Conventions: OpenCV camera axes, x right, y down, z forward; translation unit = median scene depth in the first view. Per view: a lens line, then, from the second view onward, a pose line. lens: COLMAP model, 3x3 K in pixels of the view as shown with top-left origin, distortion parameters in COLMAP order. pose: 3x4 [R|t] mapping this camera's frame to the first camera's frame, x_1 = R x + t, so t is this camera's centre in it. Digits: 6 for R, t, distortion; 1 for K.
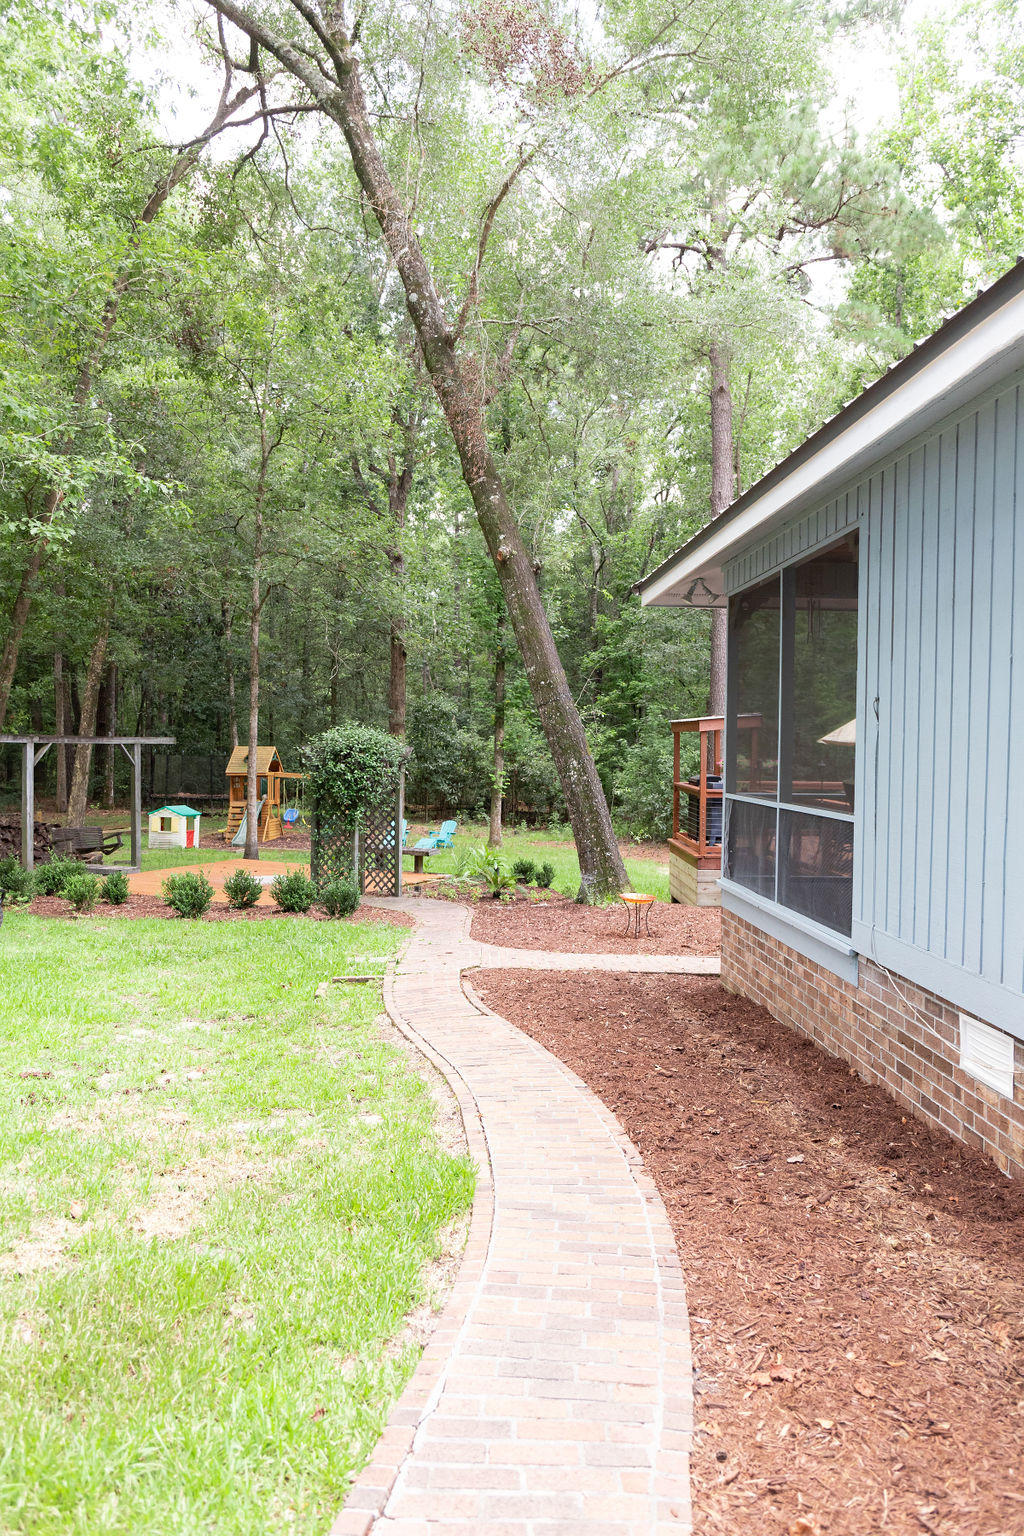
lens RADIAL K [[1047.4, 0, 510.0], [0, 1047.4, 763.5], [0, 0, 1]] dist [-0.000323, -0.024918]
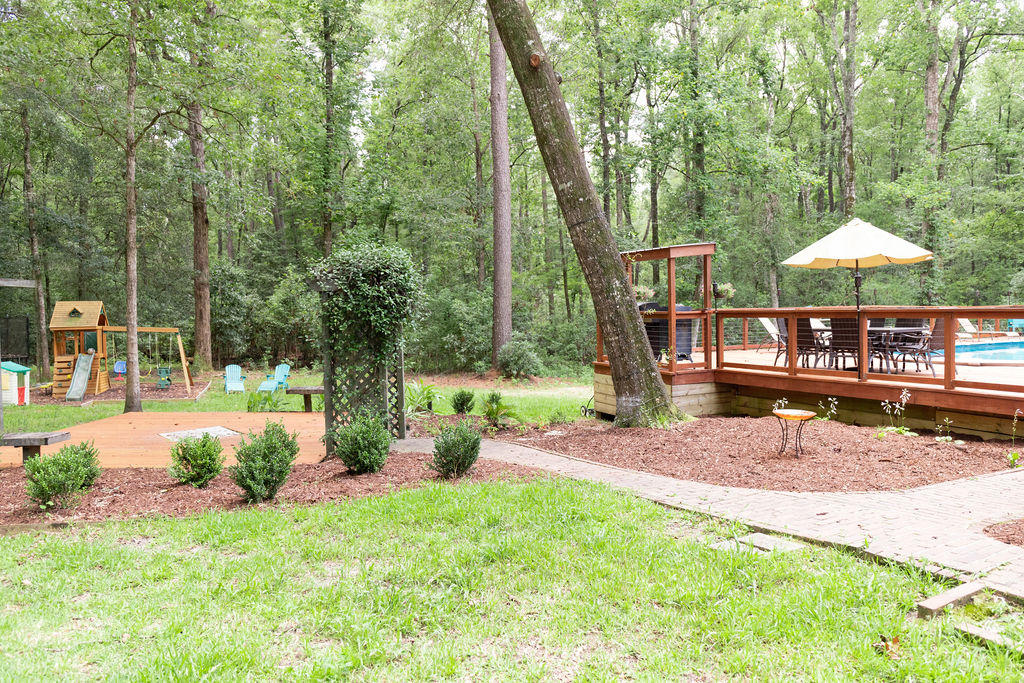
lens RADIAL K [[698.3, 0, 513.9], [0, 698.3, 332.8], [0, 0, 1]] dist [-0.000323, -0.024918]
pose [[0.910434, -0.037041, 0.411993, -0.168243], [0.031655, 0.999301, 0.019893, 0.017077], [-0.412442, -0.005069, 0.910970, 0.257830]]
